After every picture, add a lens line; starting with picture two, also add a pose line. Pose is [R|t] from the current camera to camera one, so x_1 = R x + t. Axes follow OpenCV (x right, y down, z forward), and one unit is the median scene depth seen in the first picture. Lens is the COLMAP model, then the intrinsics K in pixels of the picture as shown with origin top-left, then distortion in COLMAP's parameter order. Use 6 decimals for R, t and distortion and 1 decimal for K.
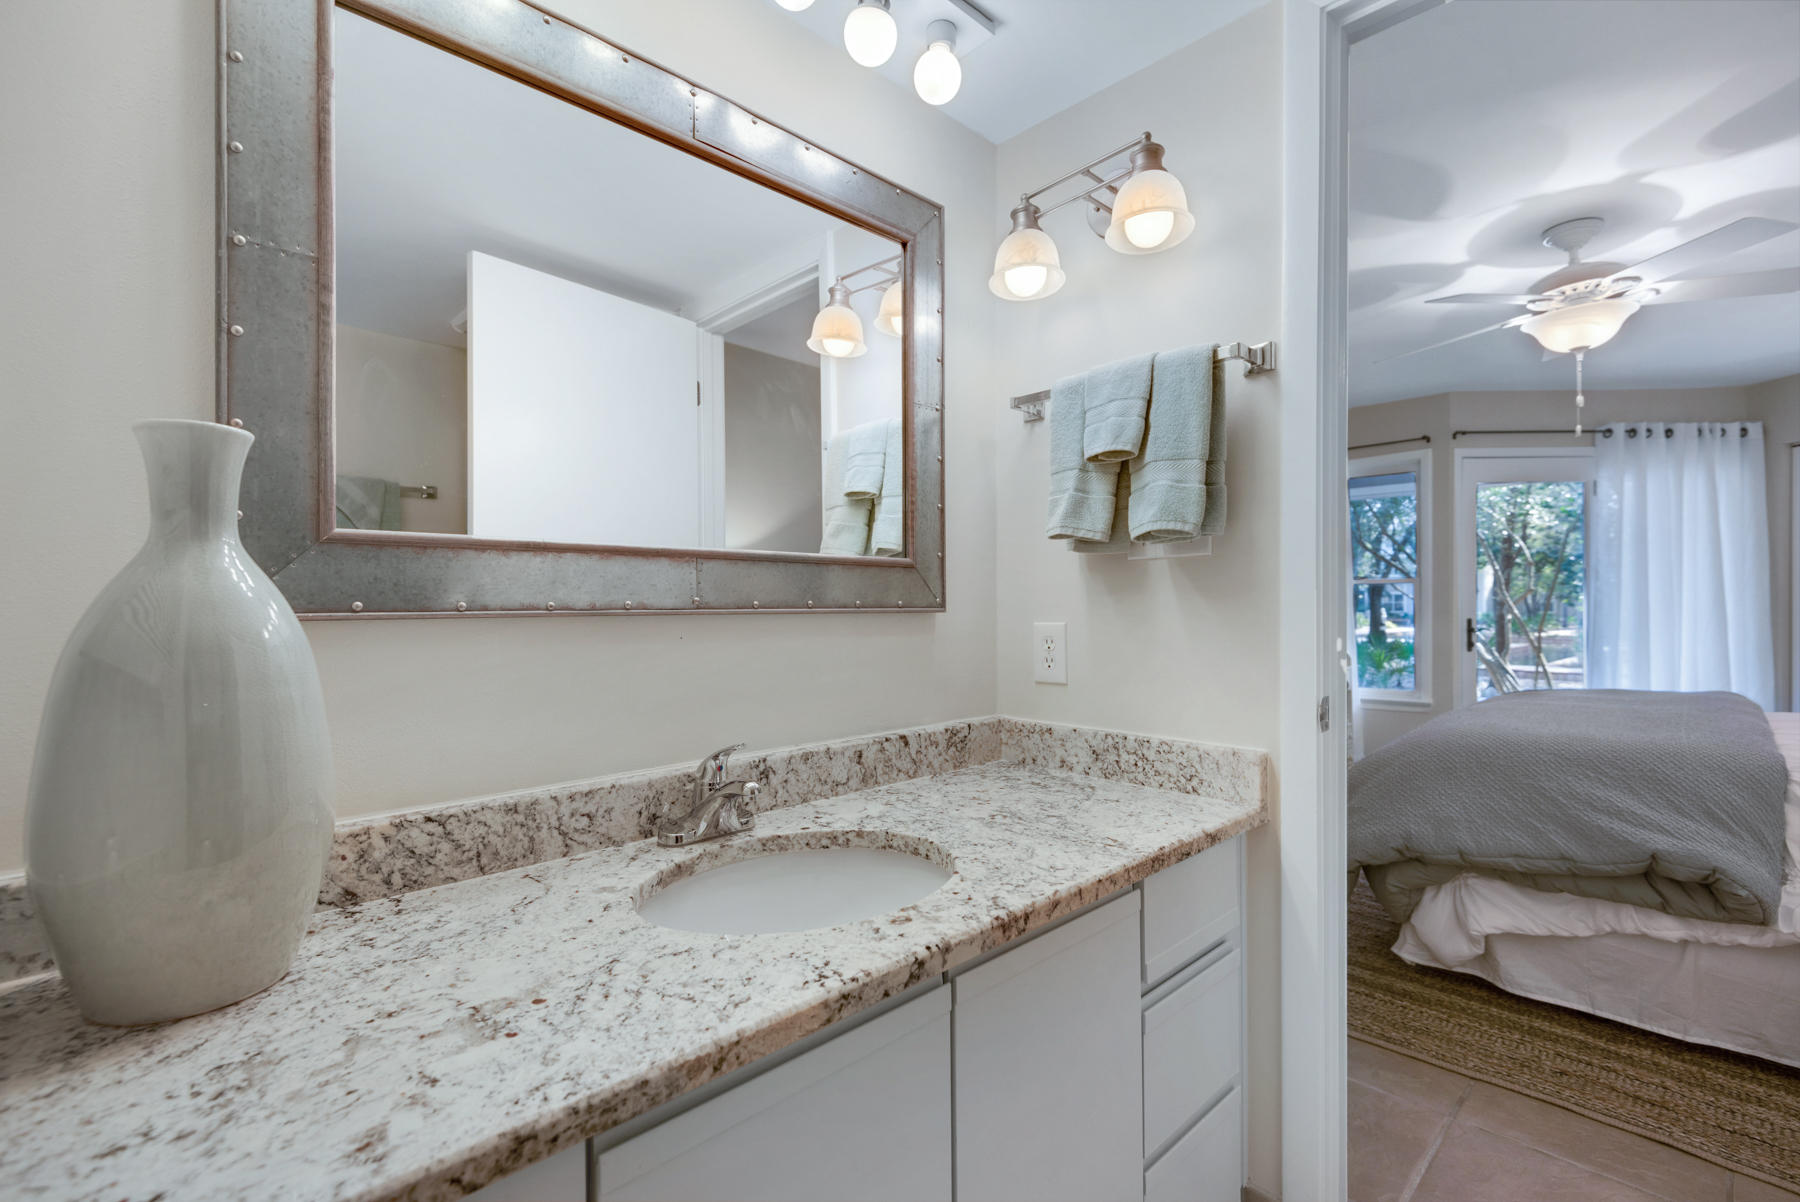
lens RADIAL K [[823.5, 0, 897.5], [0, 823.5, 606.4], [0, 0, 1]] dist [0.029917, -0.016498]
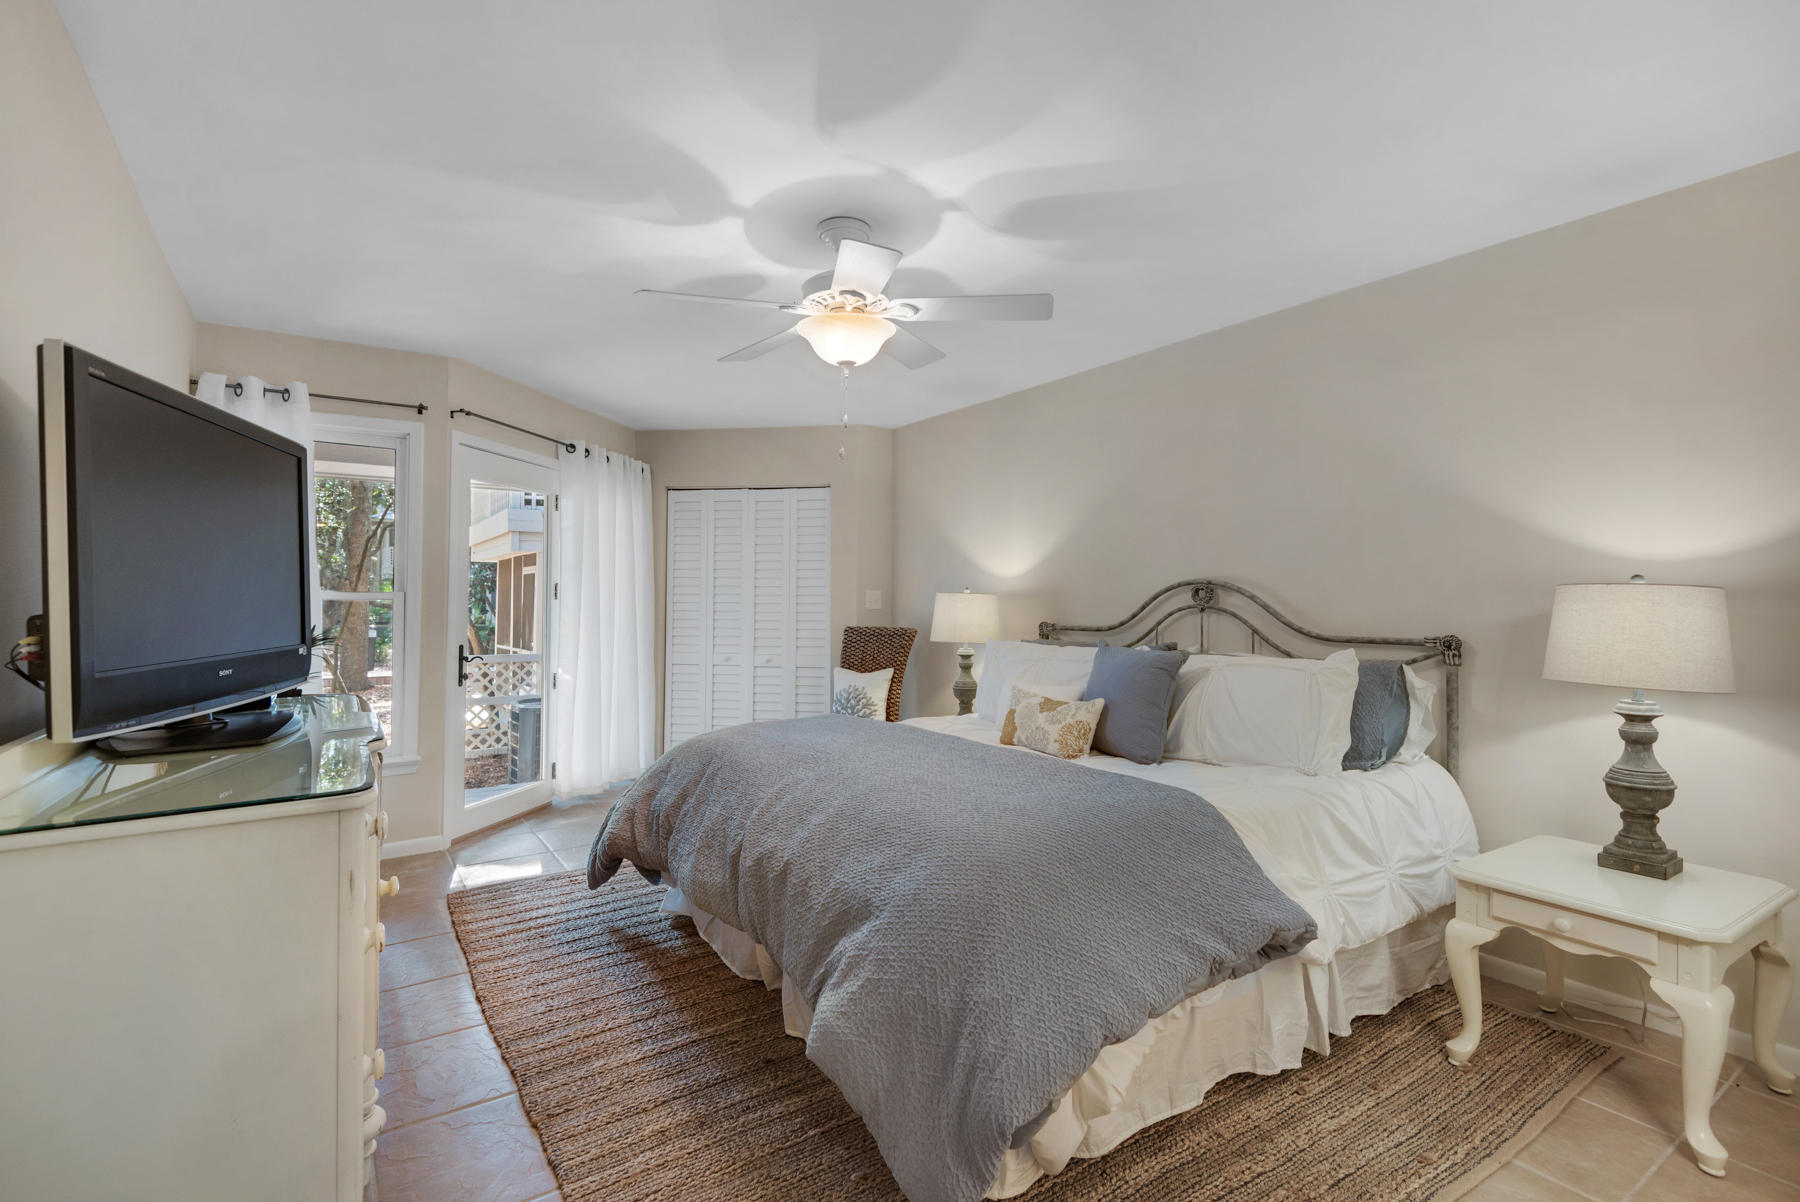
lens RADIAL K [[823.5, 0, 897.5], [0, 823.5, 606.4], [0, 0, 1]] dist [0.029917, -0.016498]
pose [[0.156262, 0.000407, 0.987716, -0.042966], [-0.002394, 0.999997, -0.000033, -0.024007], [-0.987713, -0.002359, 0.156263, 0.470491]]
